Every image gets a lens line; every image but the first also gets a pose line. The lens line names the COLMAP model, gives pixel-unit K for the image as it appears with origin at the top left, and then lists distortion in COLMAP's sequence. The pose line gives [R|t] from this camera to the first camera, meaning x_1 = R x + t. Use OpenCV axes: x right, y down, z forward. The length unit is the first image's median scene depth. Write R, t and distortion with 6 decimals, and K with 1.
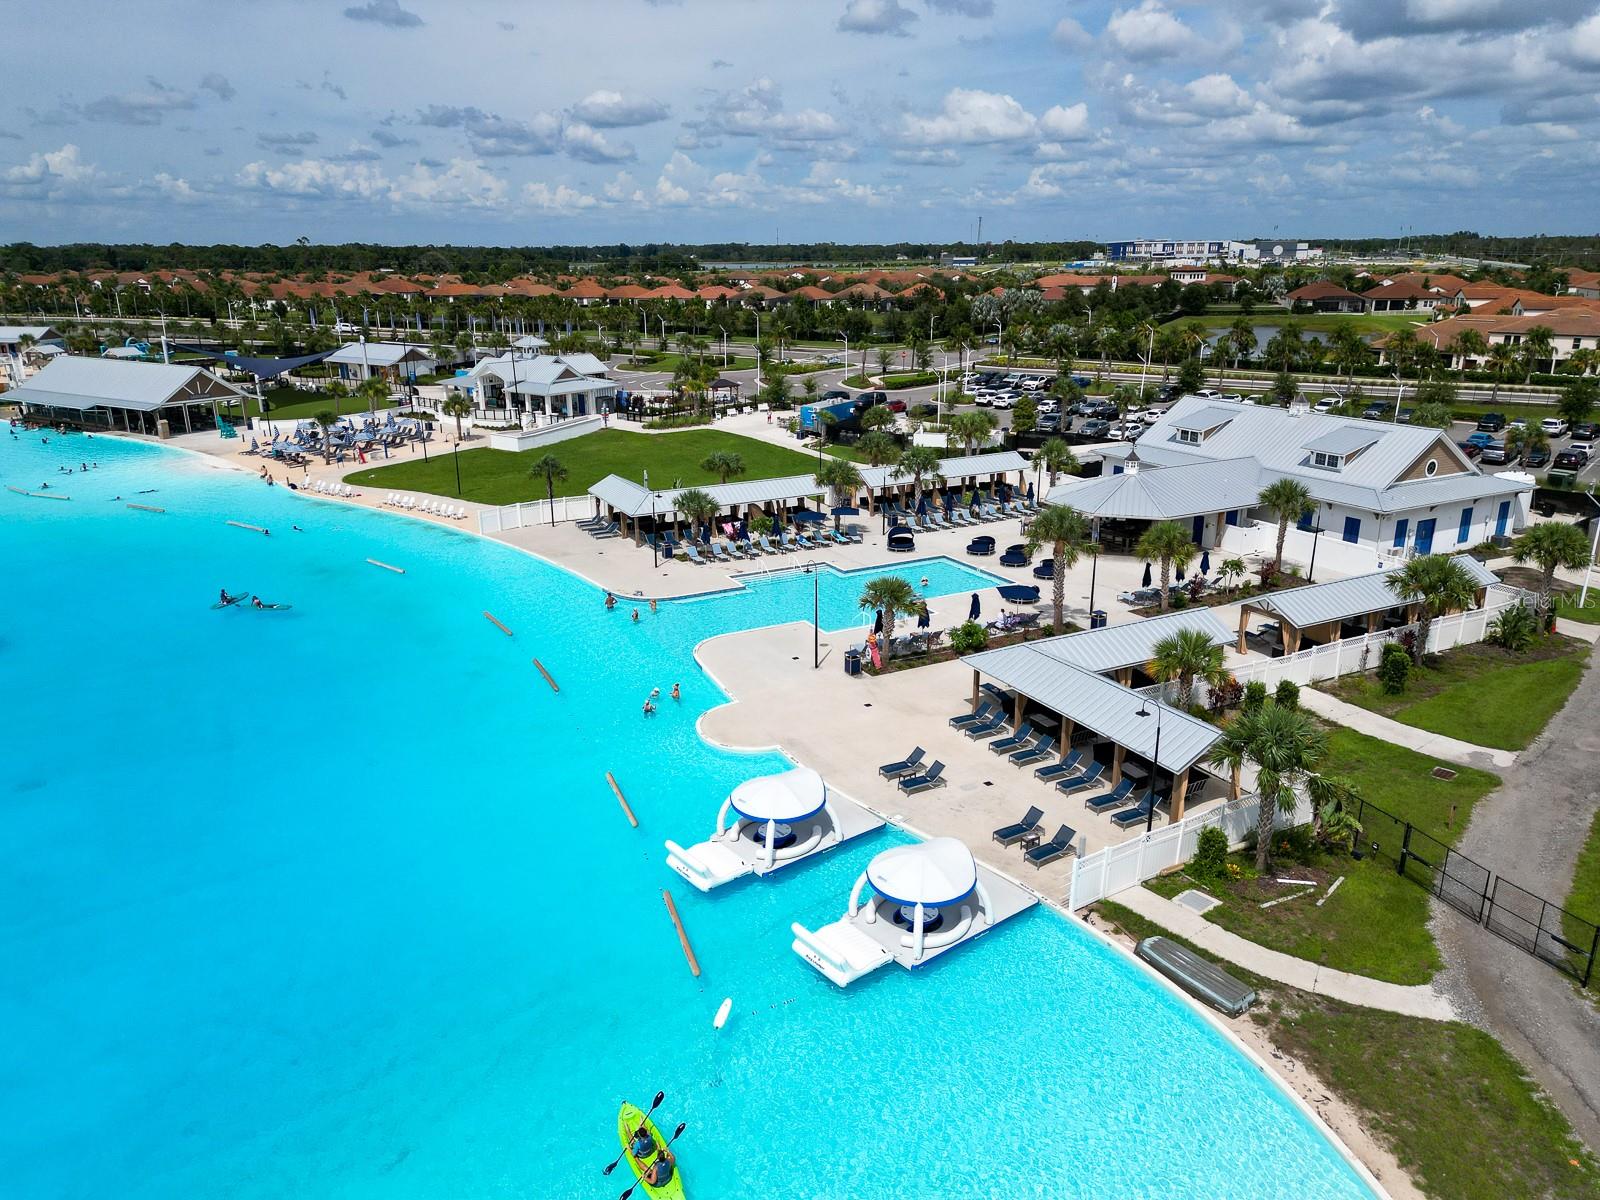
lens RADIAL K [[1125.5, 0, 800.0], [0, 1125.5, 600.0], [0, 0, 1]] dist [0.064313, -0.045213]
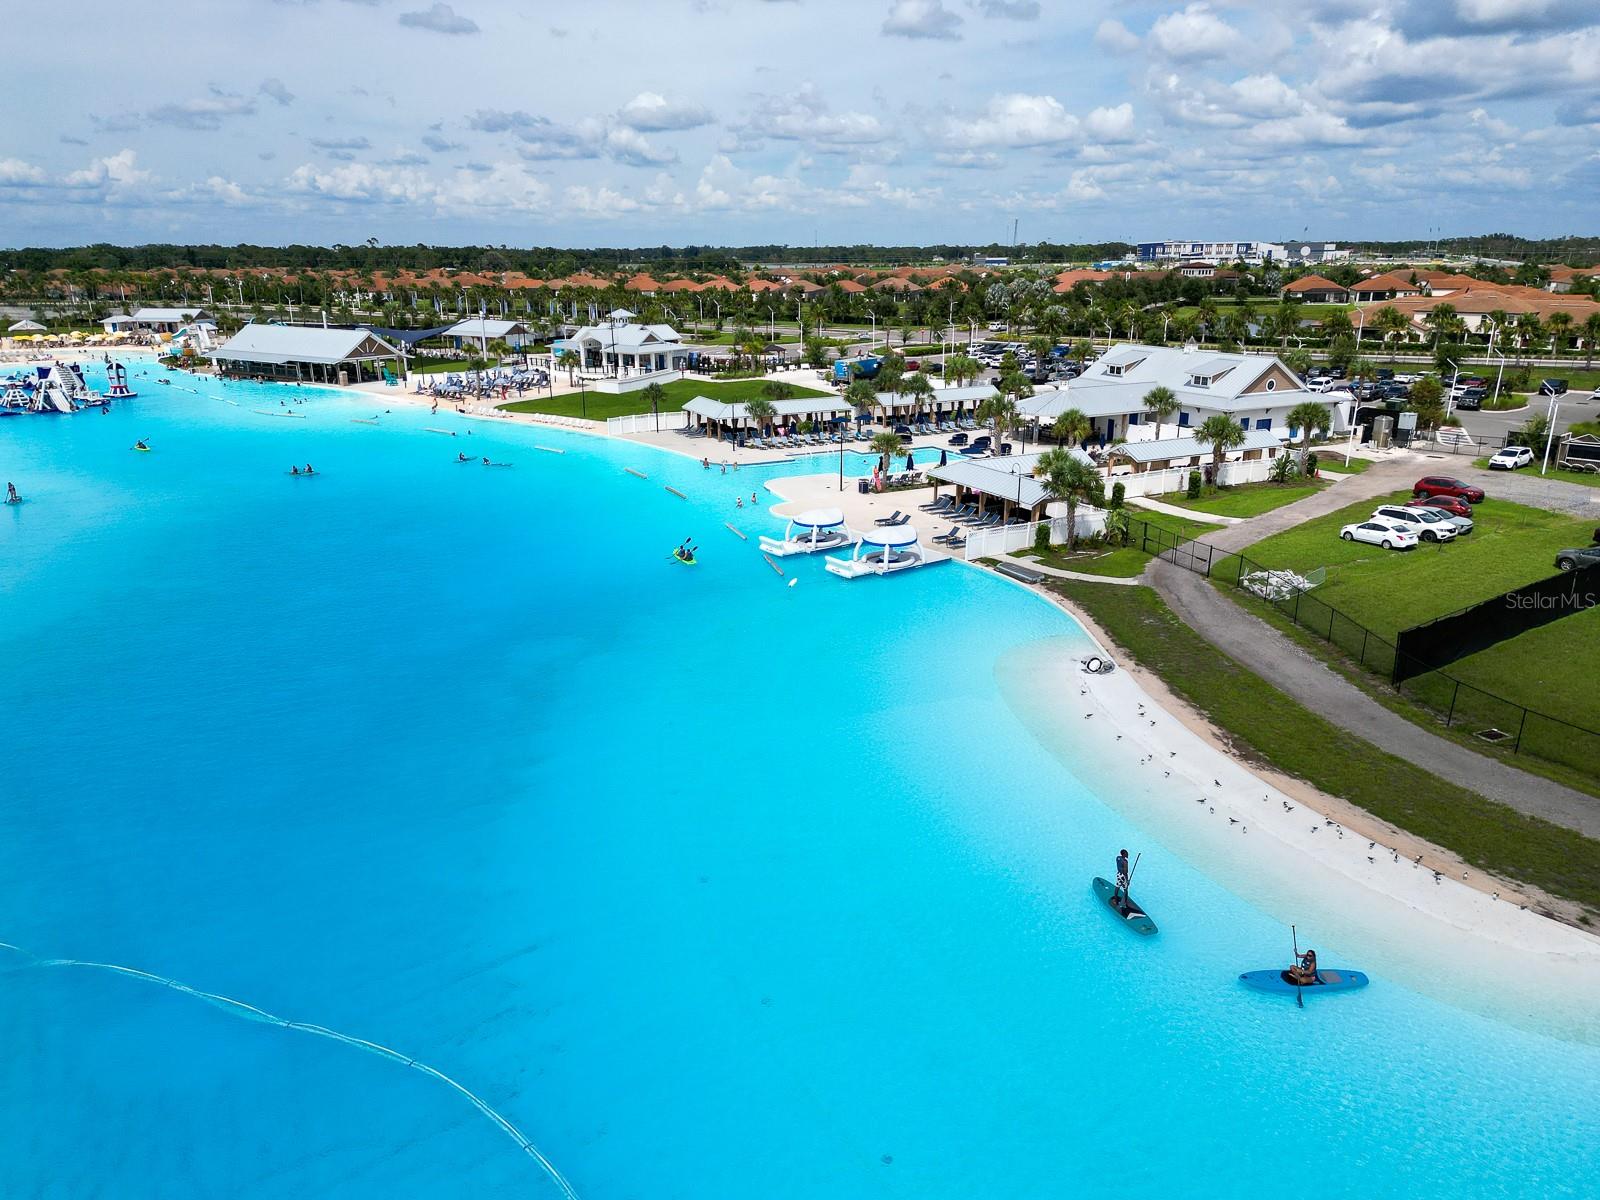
lens RADIAL K [[1125.5, 0, 800.0], [0, 1125.5, 600.0], [0, 0, 1]] dist [0.064313, -0.045213]
pose [[0.999455, 0.010699, -0.031236, 0.001511], [-0.010771, 0.999940, -0.002149, 0.042652], [0.031211, 0.002484, 0.999510, -0.117384]]
